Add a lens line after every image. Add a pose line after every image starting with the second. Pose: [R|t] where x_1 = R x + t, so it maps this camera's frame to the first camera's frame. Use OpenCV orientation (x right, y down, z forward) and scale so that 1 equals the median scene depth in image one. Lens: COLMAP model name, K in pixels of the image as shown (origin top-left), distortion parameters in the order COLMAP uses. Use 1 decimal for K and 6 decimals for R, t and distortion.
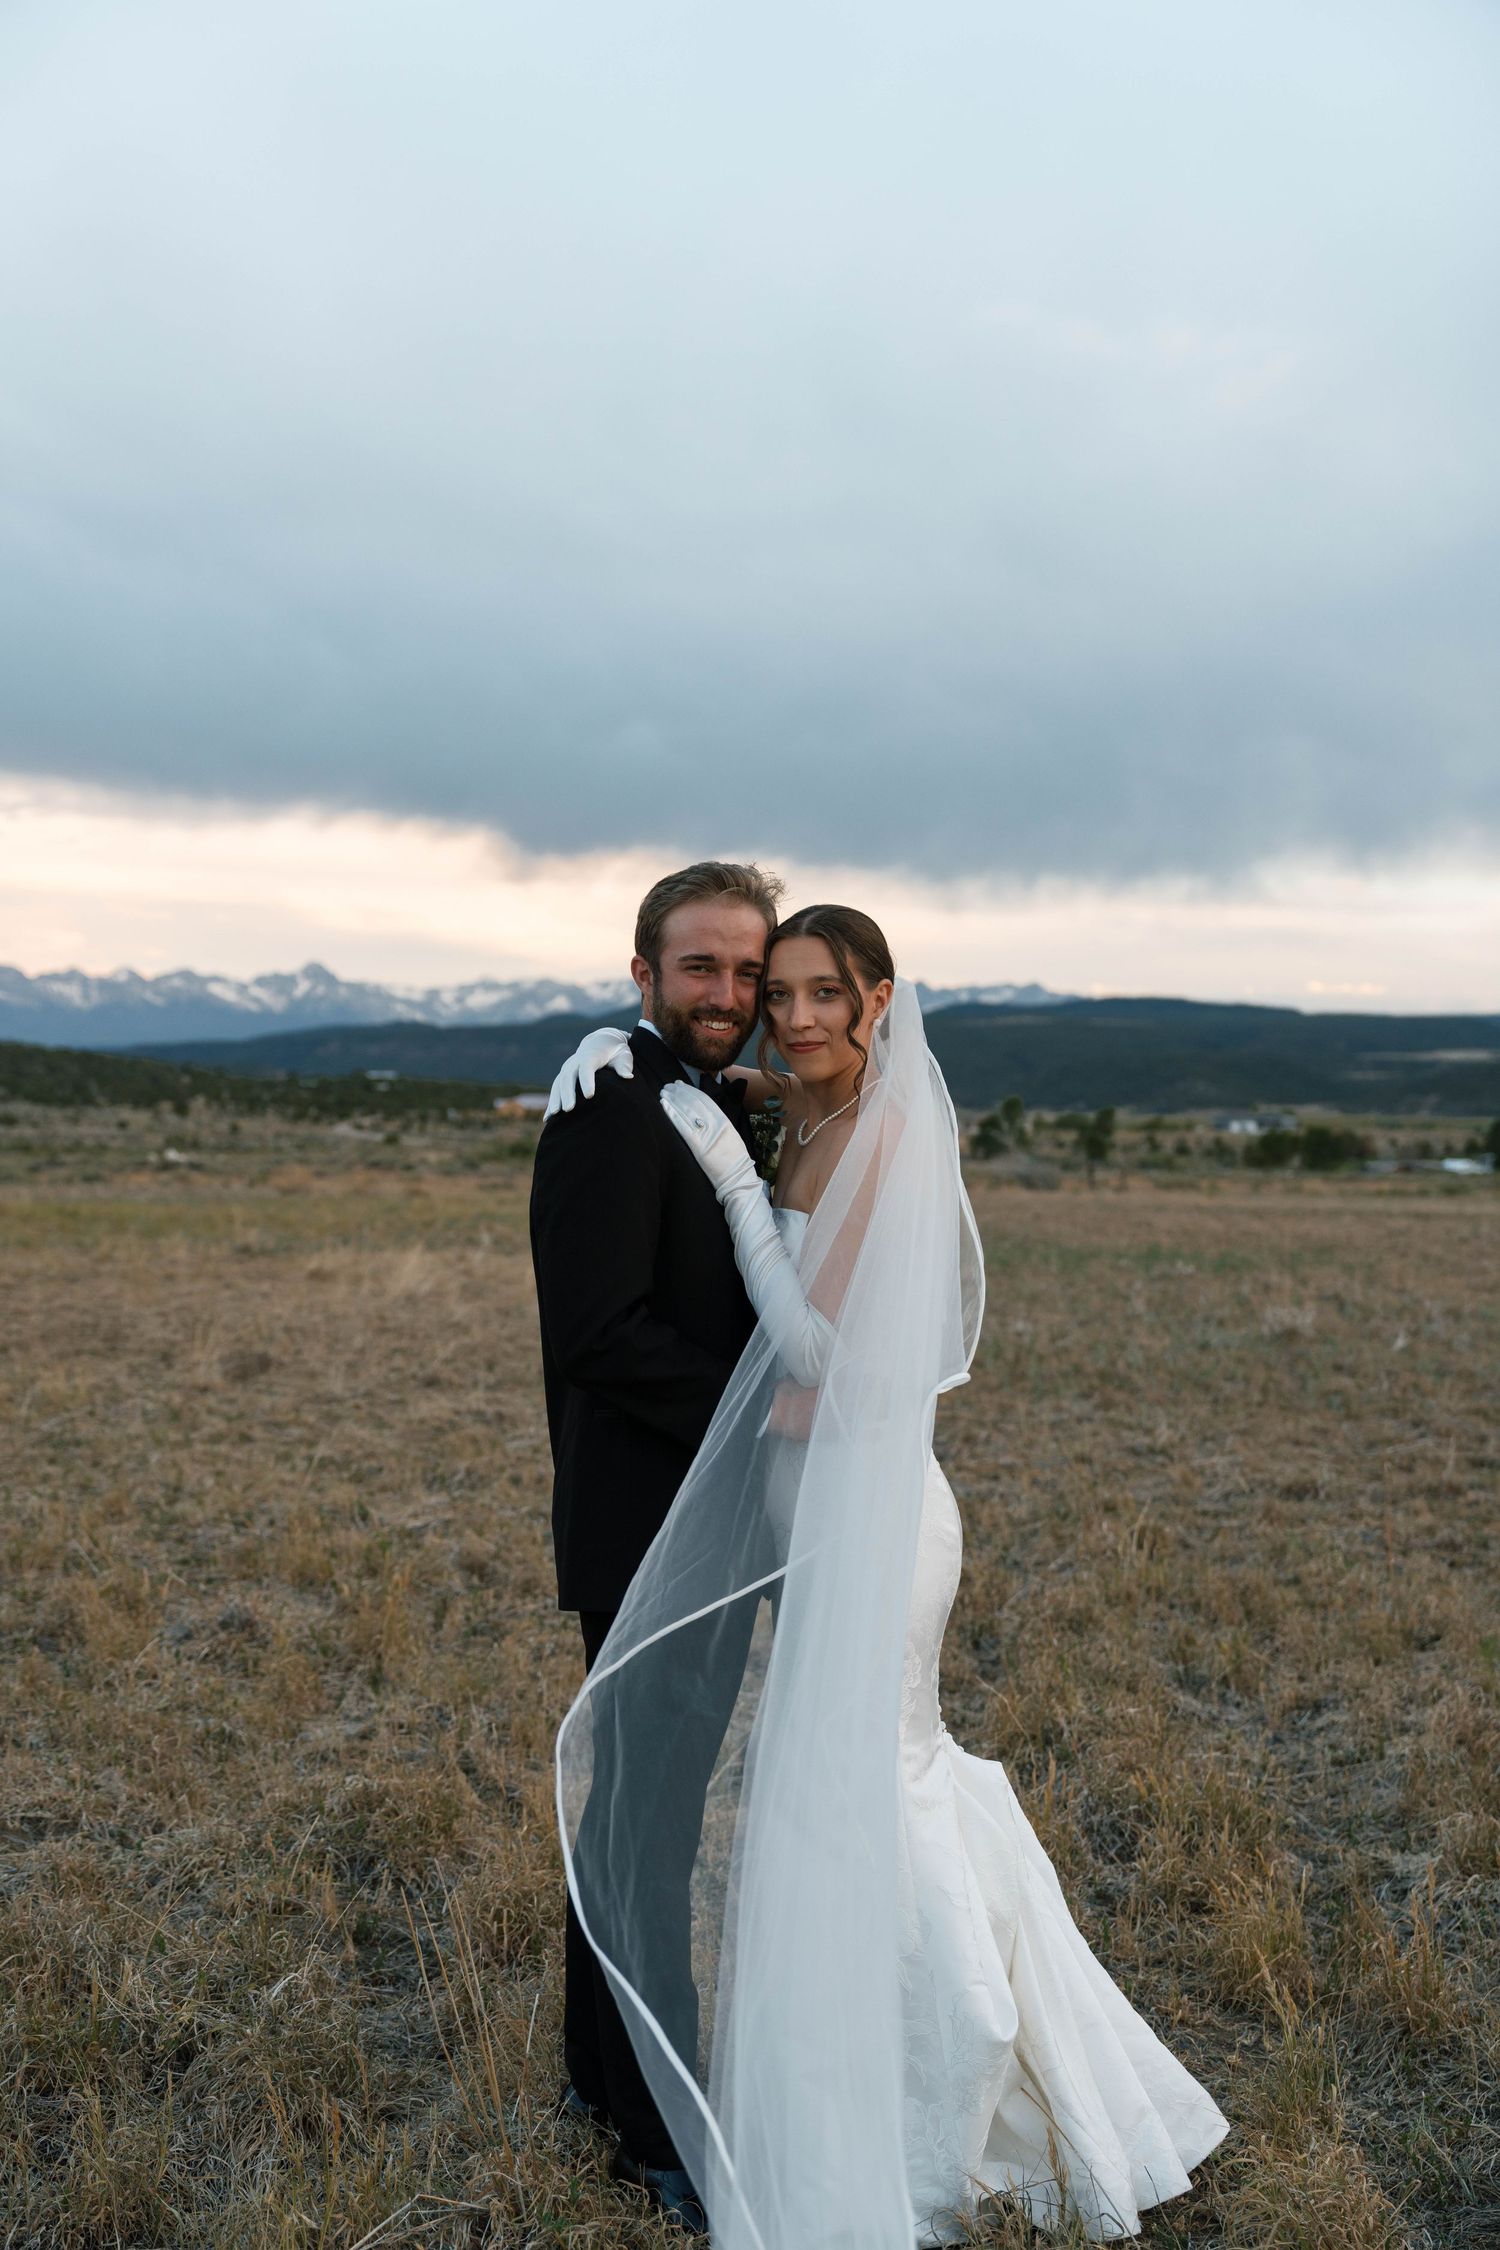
lens RADIAL K [[2555.4, 0, 750.0], [0, 2555.4, 1125.0], [0, 0, 1]] dist [-0.019995, -0.023904]
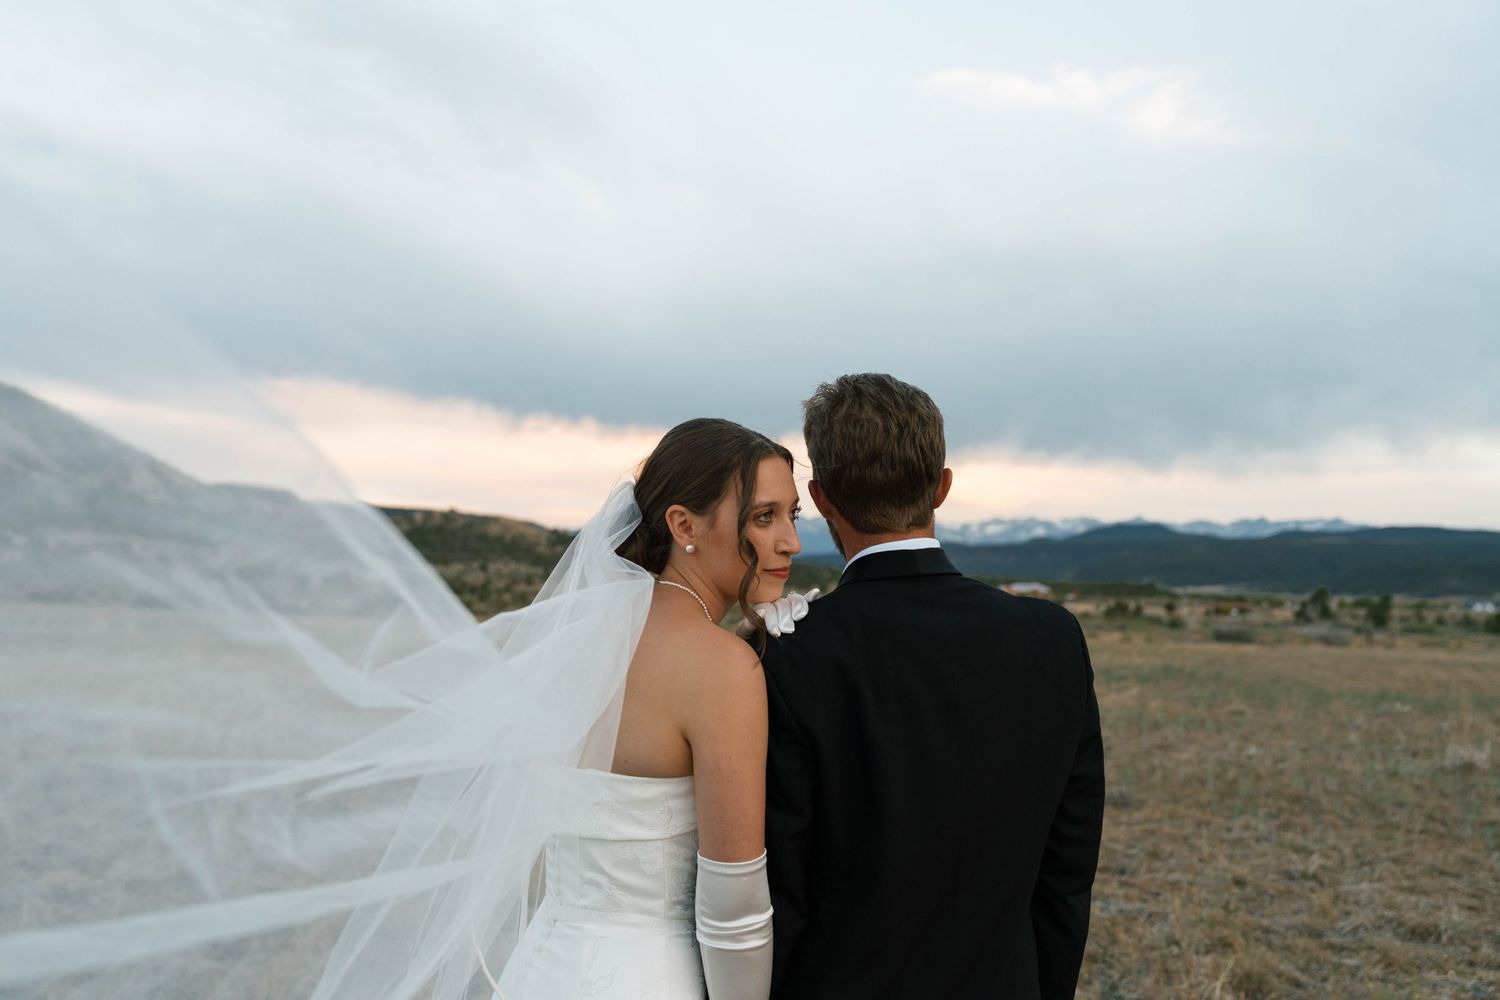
lens RADIAL K [[1325.9, 0, 750.0], [0, 1325.9, 500.0], [0, 0, 1]] dist [0.009022, 0.005187]
pose [[0.947089, -0.012782, -0.320716, 0.099368], [-0.010906, 0.997348, -0.071954, -0.004699], [0.320785, 0.071645, 0.944438, 0.257508]]
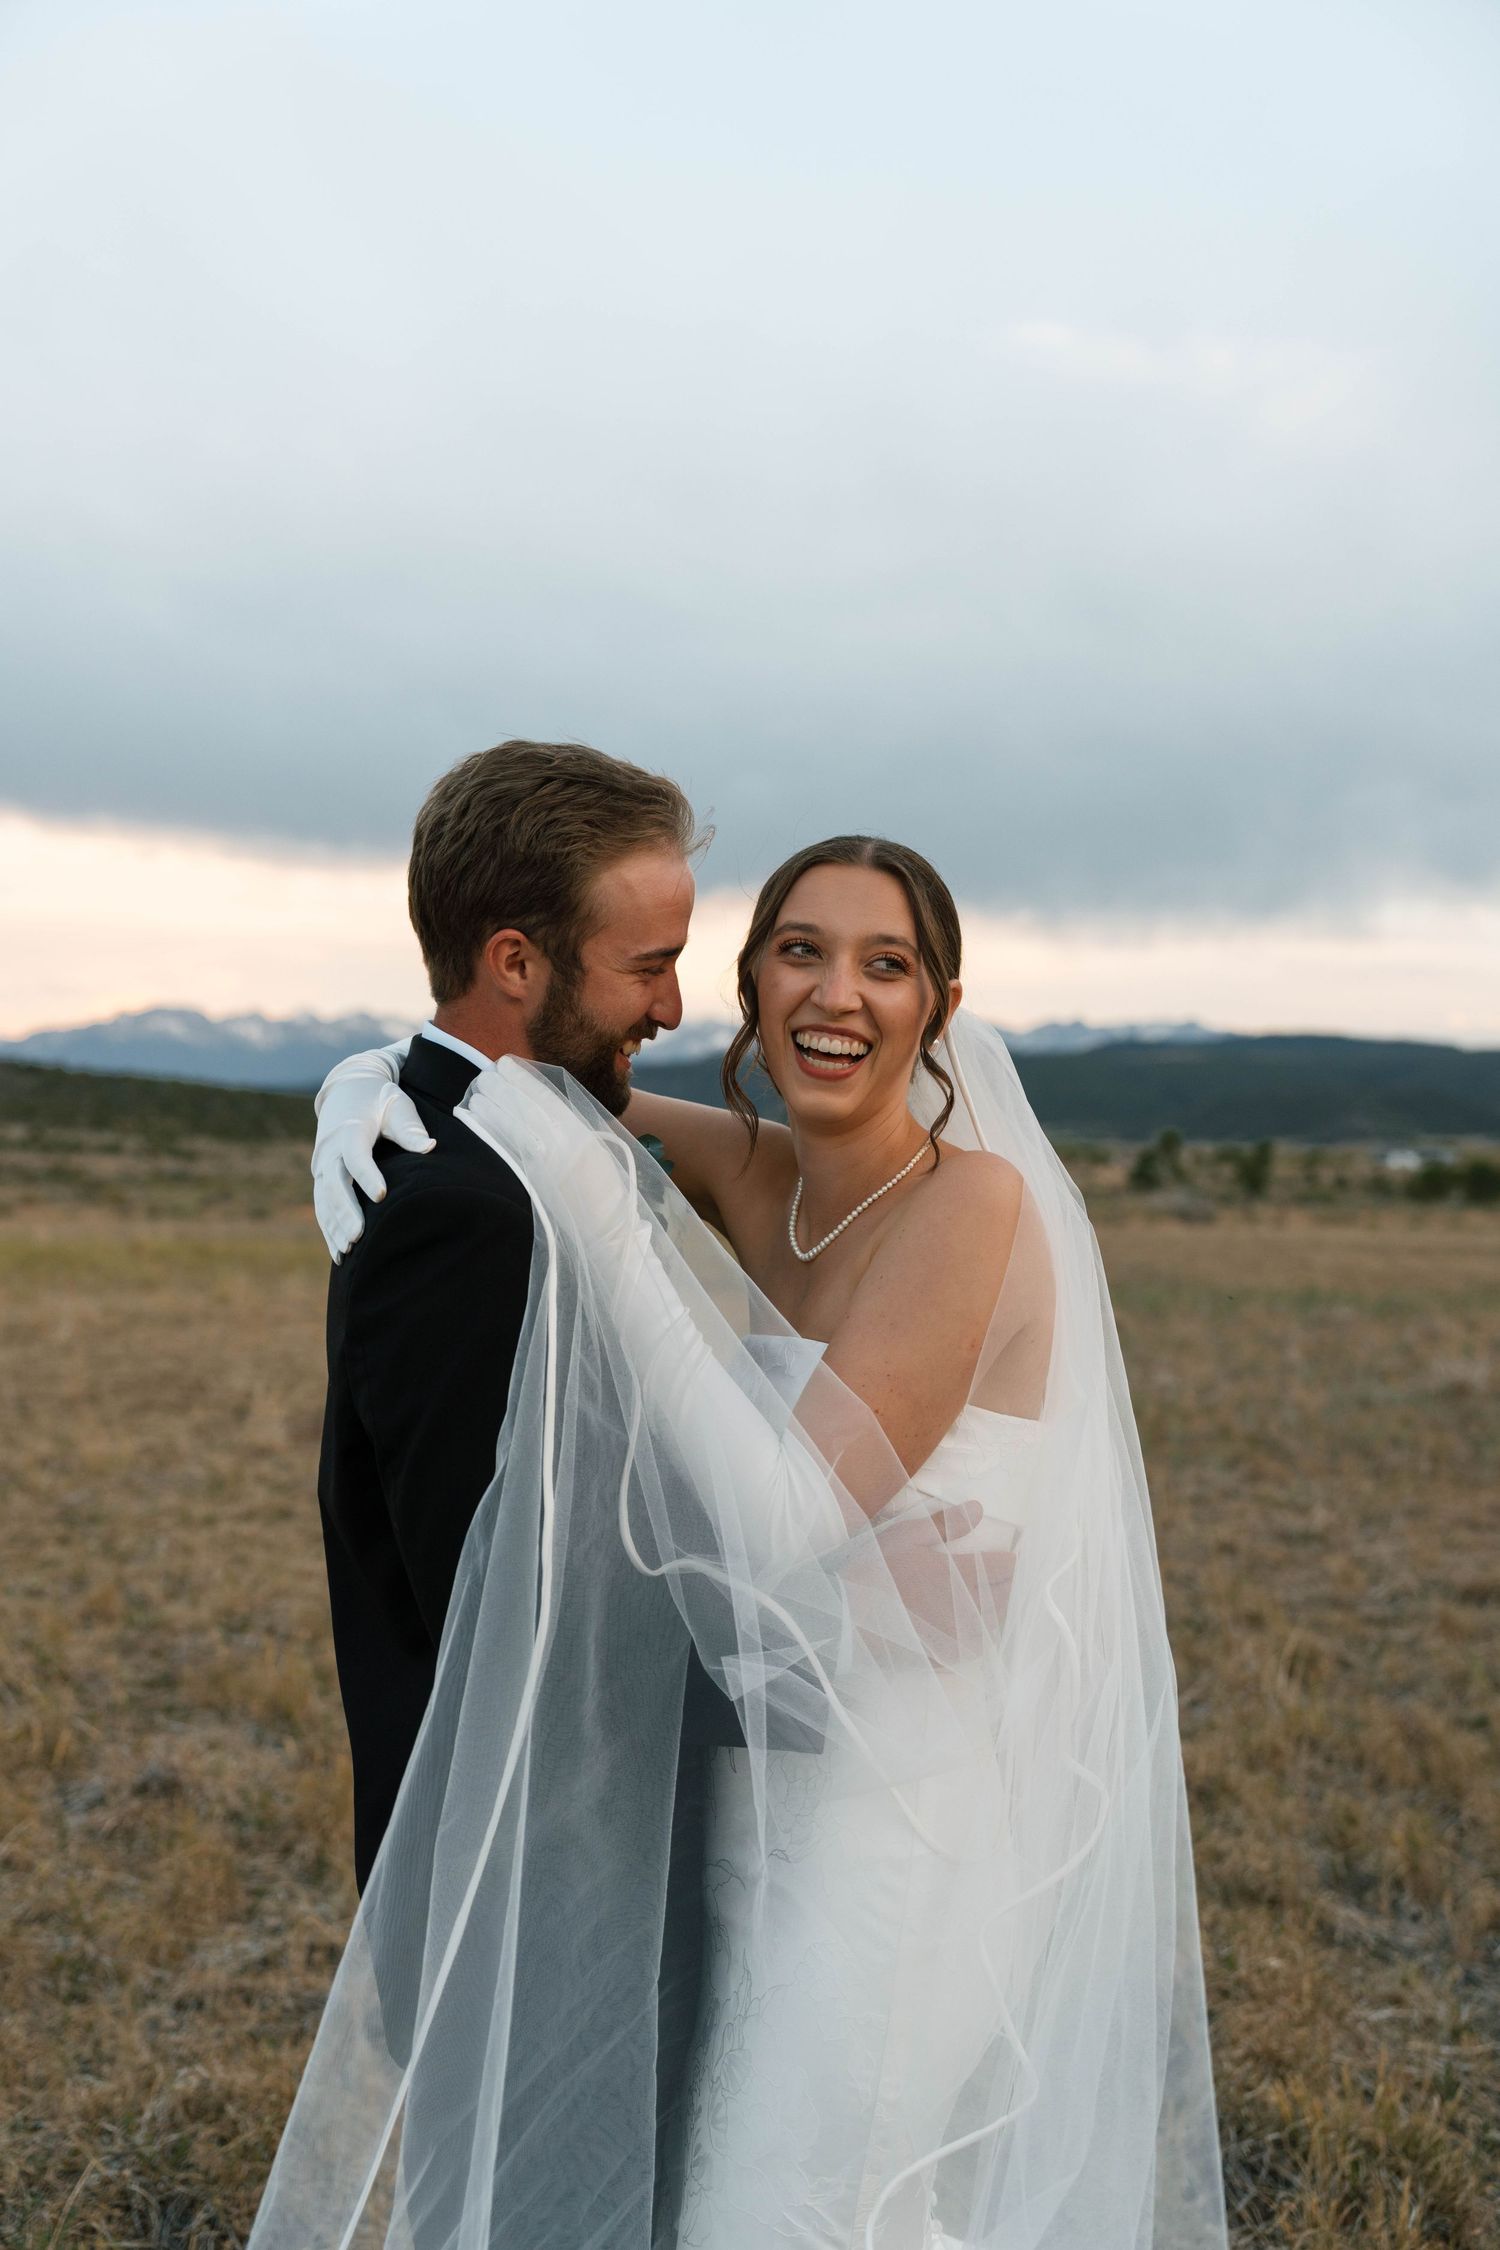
lens RADIAL K [[2376.0, 0, 678.6], [0, 2376.0, 1124.5], [0, 0, 1]] dist [-0.014403, 0.011626]
pose [[0.994533, -0.002100, -0.104406, 0.024524], [0.000671, 0.999906, -0.013717, -0.003314], [0.104425, 0.013572, 0.994440, 0.142460]]
